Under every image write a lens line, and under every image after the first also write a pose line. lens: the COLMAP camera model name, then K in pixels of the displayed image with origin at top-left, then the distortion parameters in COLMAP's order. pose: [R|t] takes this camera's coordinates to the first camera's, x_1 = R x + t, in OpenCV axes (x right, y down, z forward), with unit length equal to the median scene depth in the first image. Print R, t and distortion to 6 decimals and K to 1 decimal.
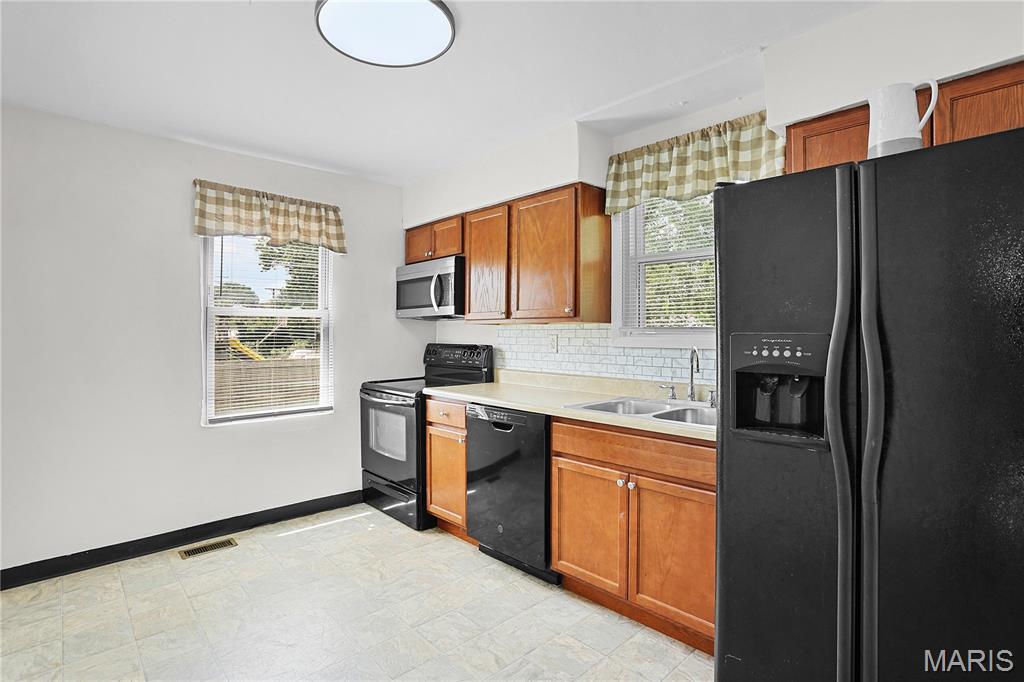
lens RADIAL K [[499.3, 0, 509.6], [0, 499.3, 338.3], [0, 0, 1]] dist [-0.055867, 0.016279]
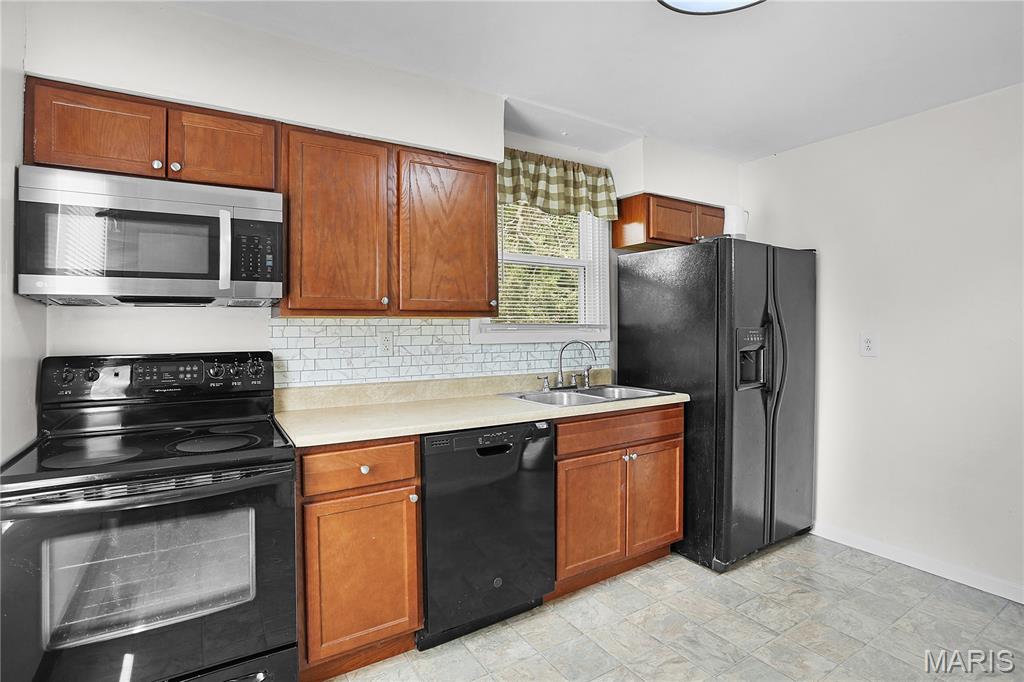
lens RADIAL K [[499.3, 0, 507.3], [0, 499.3, 330.9], [0, 0, 1]] dist [-0.055867, 0.016279]
pose [[0.199749, -0.004435, 0.979837, -0.841606], [0.017904, 0.999839, 0.000875, -0.009253], [-0.979684, 0.017368, 0.199796, 0.905019]]
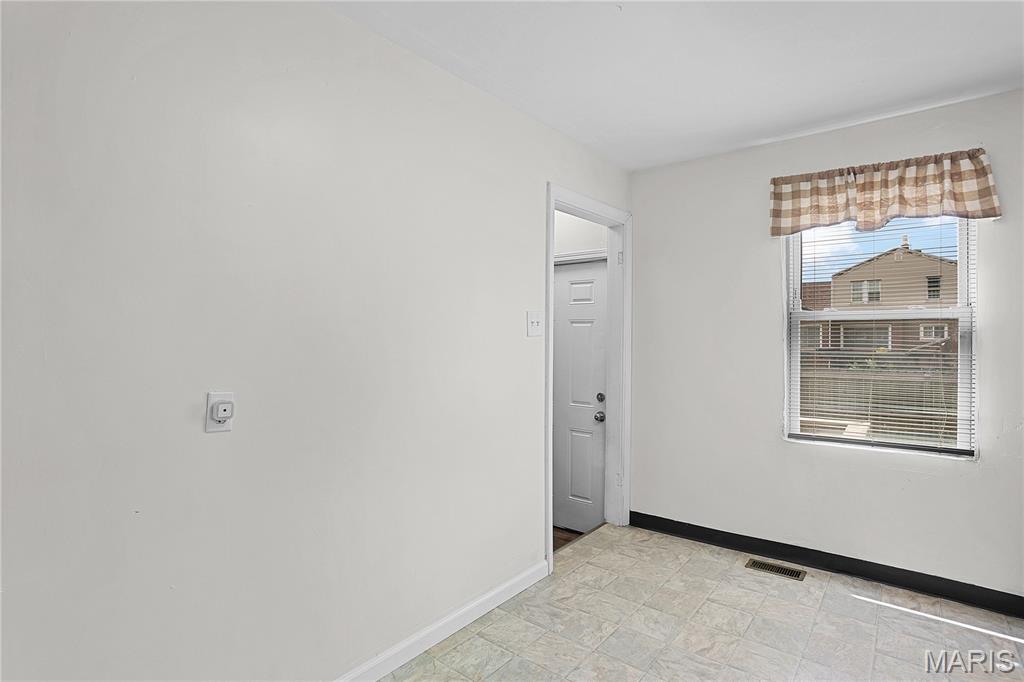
lens RADIAL K [[539.7, 0, 509.7], [0, 539.7, 339.0], [0, 0, 1]] dist [0.002166, 0.002477]
pose [[0.139735, 0.001376, -0.990188, 0.313598], [-0.018512, 0.999828, -0.001223, 0.000045], [0.990016, 0.018501, 0.139736, 0.318773]]
